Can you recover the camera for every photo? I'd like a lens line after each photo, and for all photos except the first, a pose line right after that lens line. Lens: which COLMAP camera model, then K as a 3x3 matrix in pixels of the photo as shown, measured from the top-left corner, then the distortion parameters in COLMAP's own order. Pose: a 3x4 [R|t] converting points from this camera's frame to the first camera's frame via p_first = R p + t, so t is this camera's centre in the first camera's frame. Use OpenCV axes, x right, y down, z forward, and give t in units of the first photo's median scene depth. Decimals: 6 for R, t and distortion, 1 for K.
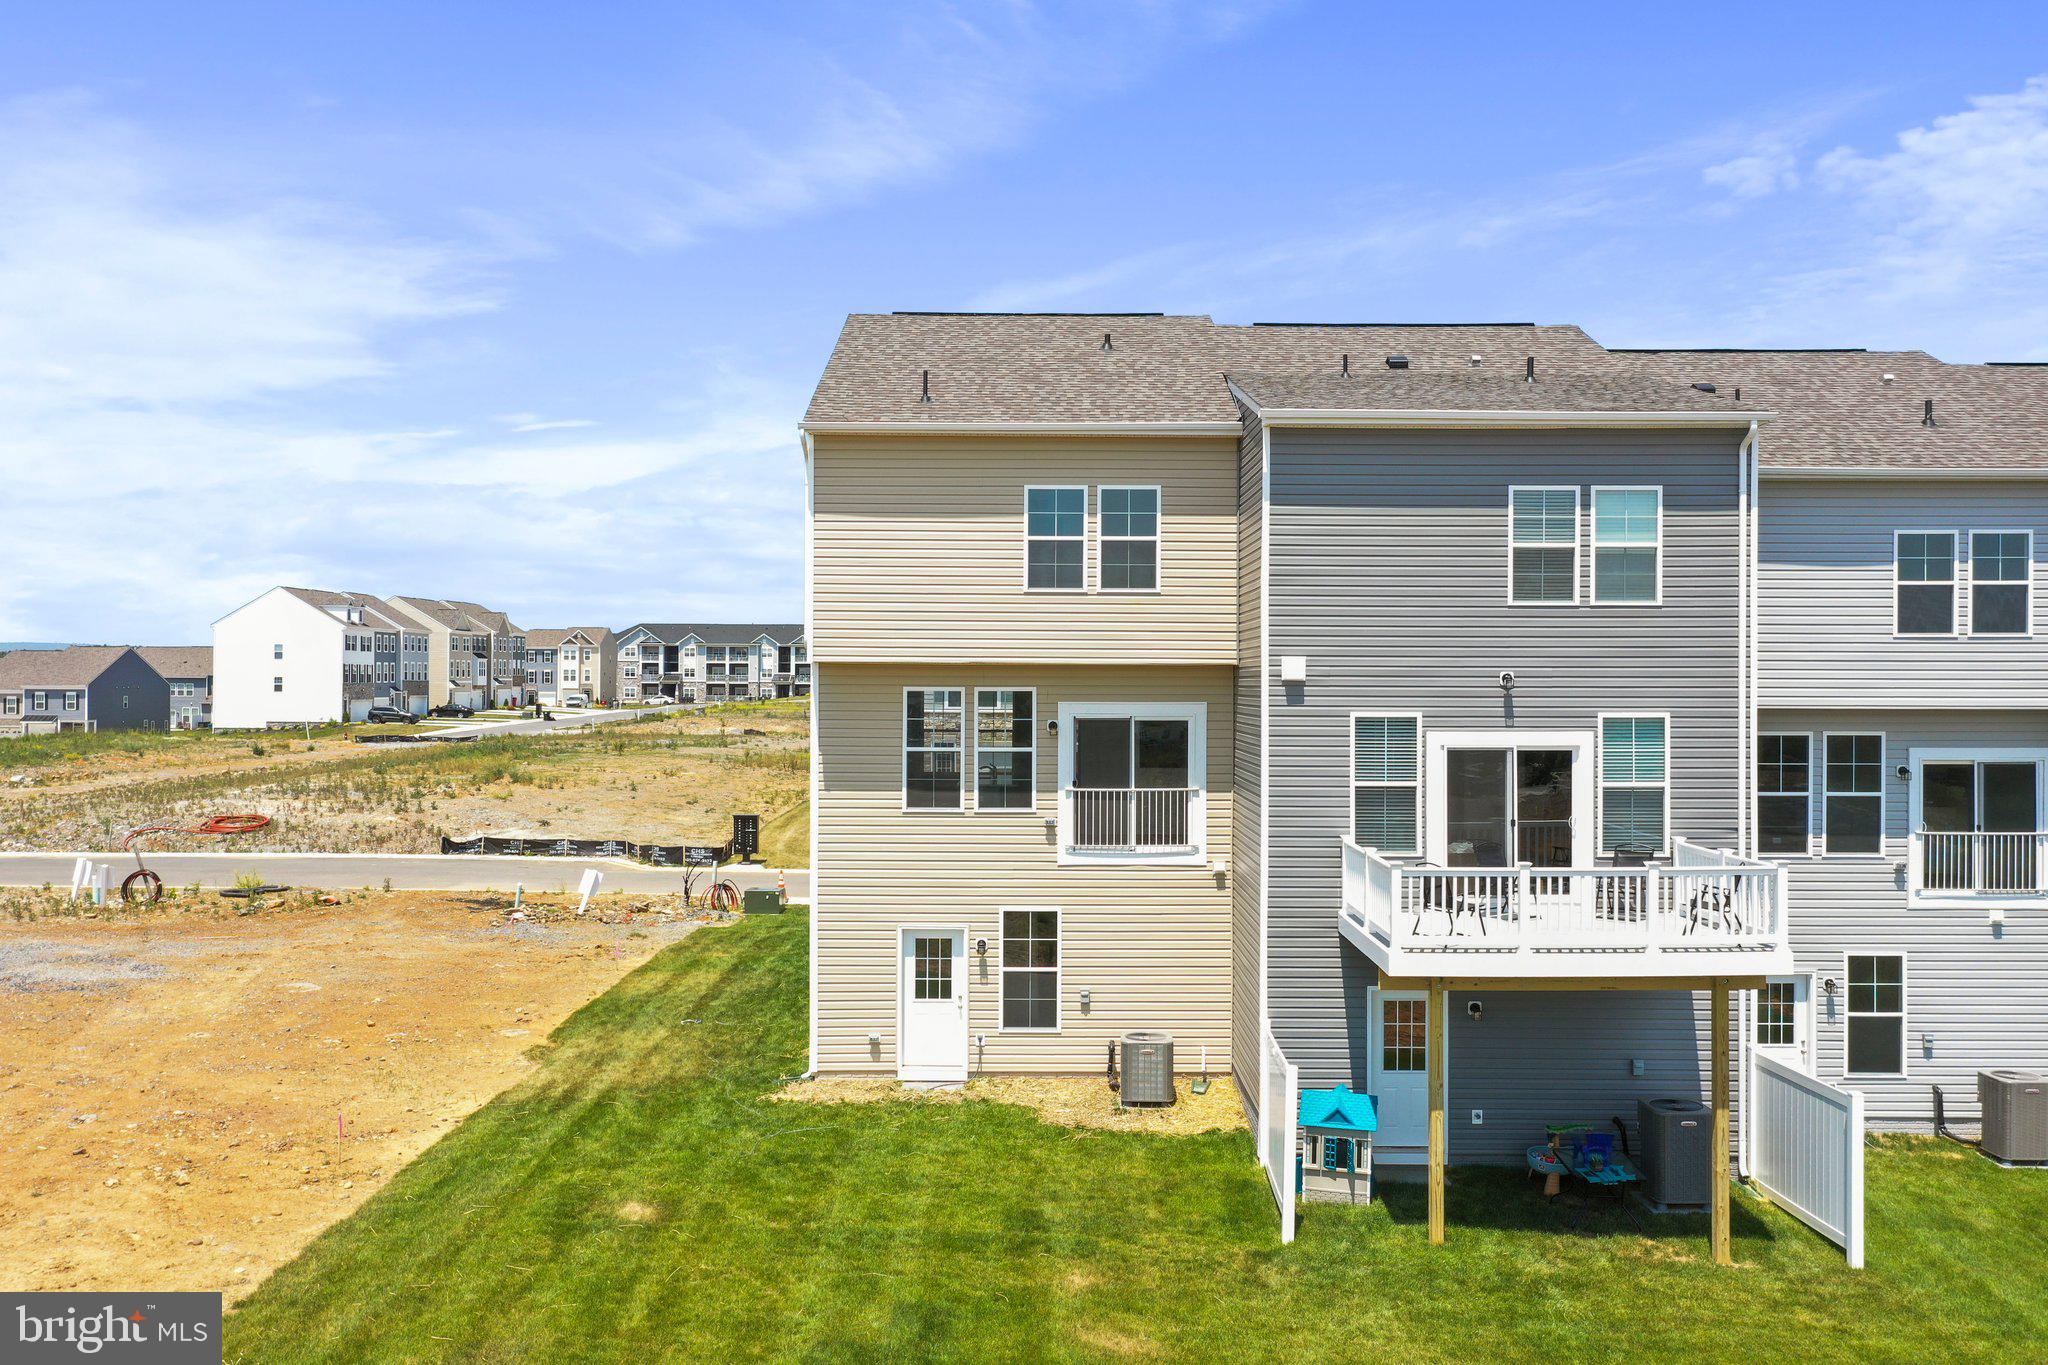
lens RADIAL K [[1649.9, 0, 1019.9], [0, 1649.9, 678.8], [0, 0, 1]] dist [-0.001448, 0.016835]
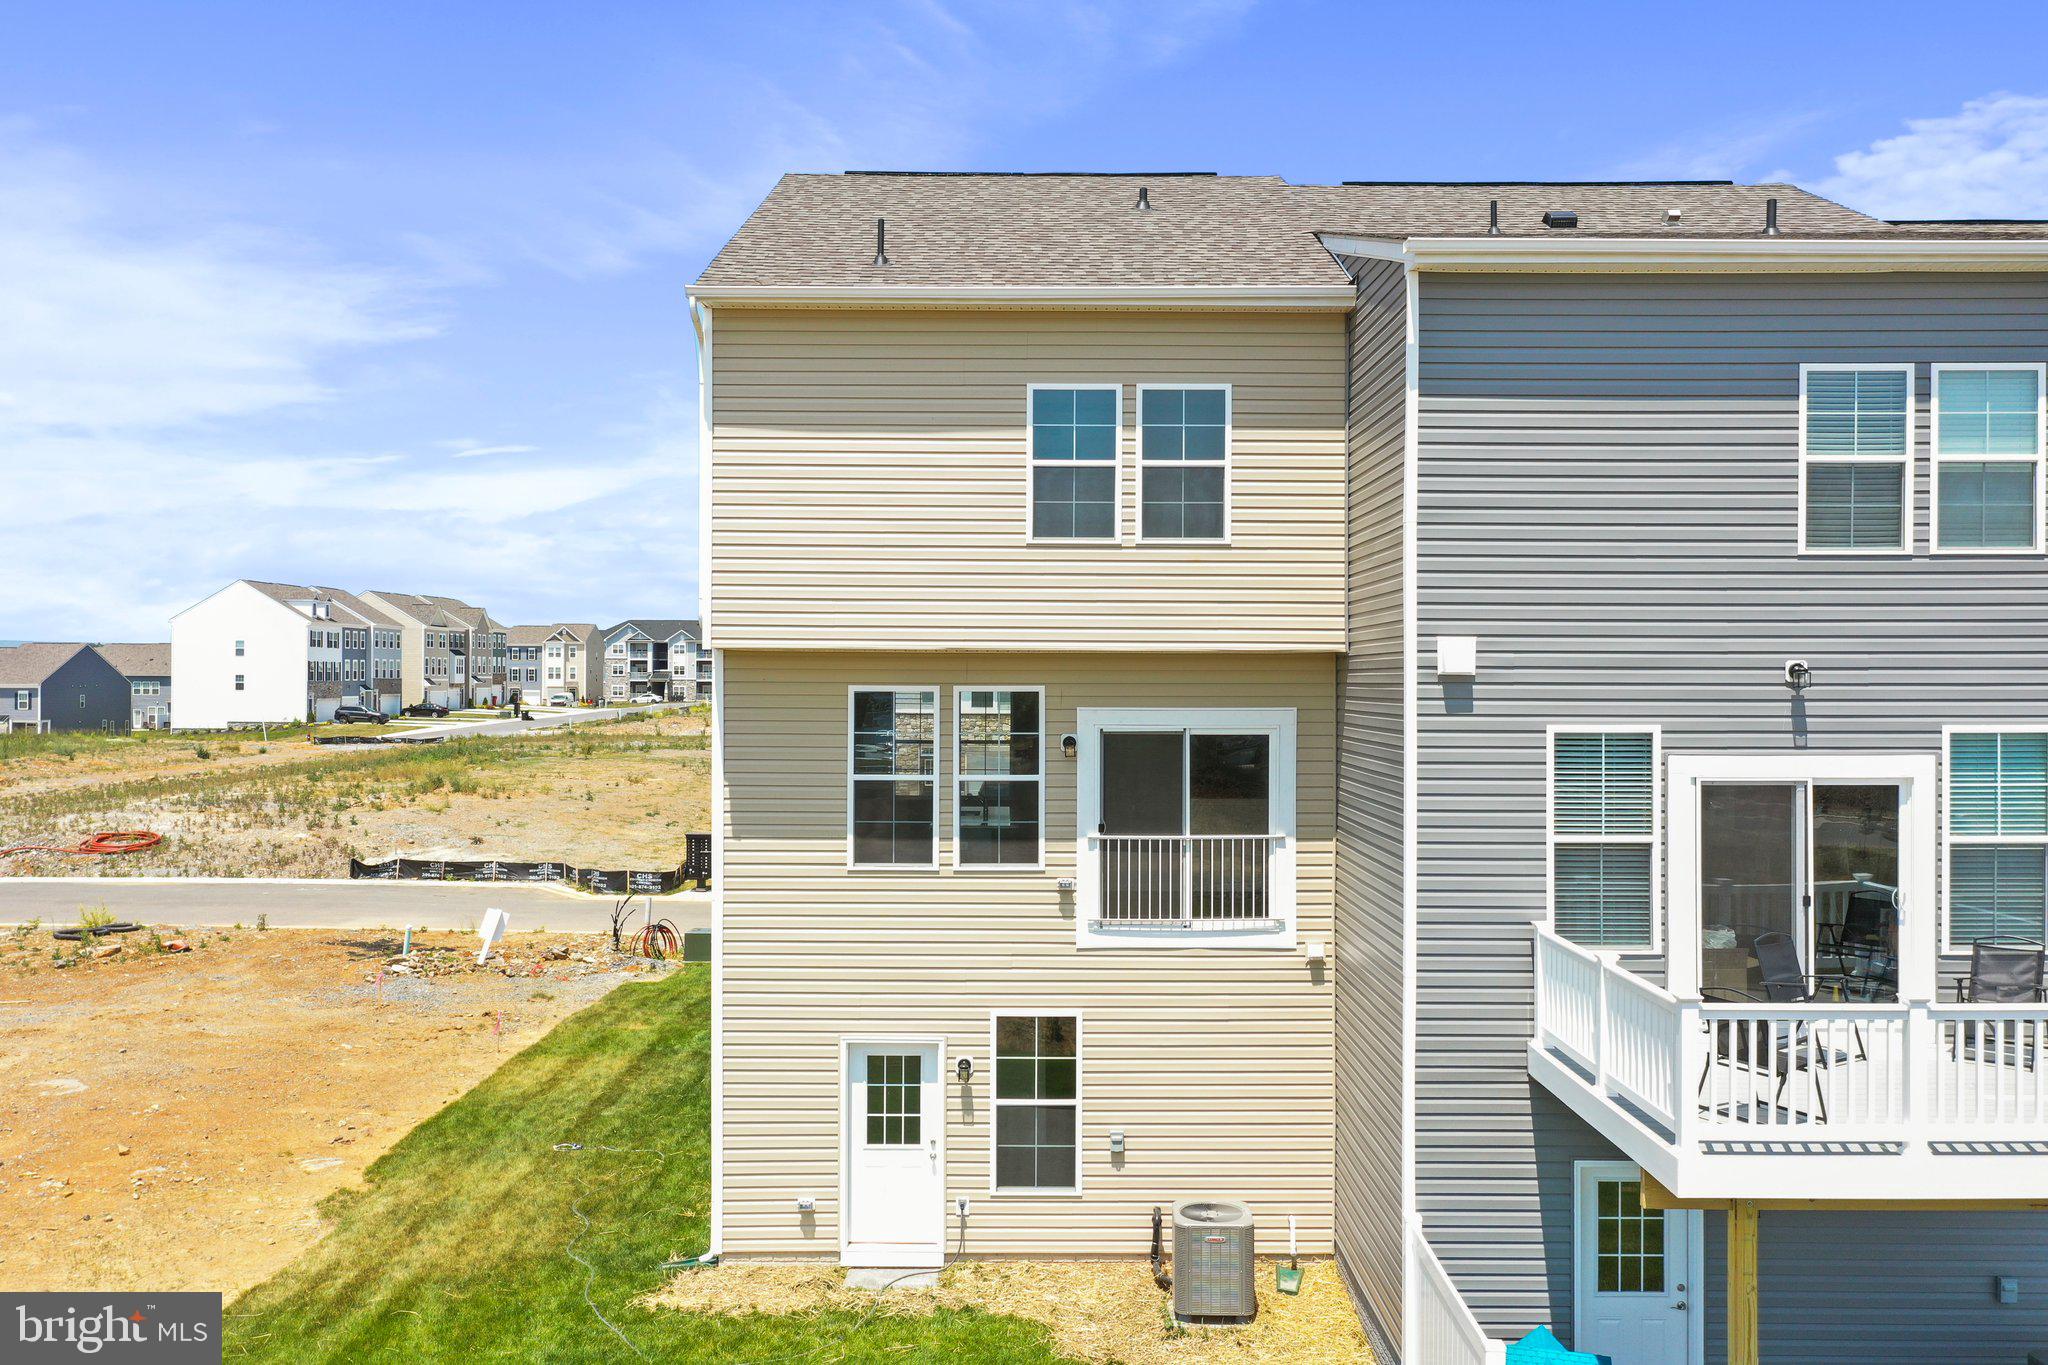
lens RADIAL K [[1649.9, 0, 1017.0], [0, 1649.9, 678.5], [0, 0, 1]] dist [-0.001448, 0.016835]
pose [[0.999999, -0.000980, -0.001096, -0.000721], [0.000982, 0.999999, 0.001284, 0.001320], [0.001094, -0.001285, 0.999999, 0.325402]]
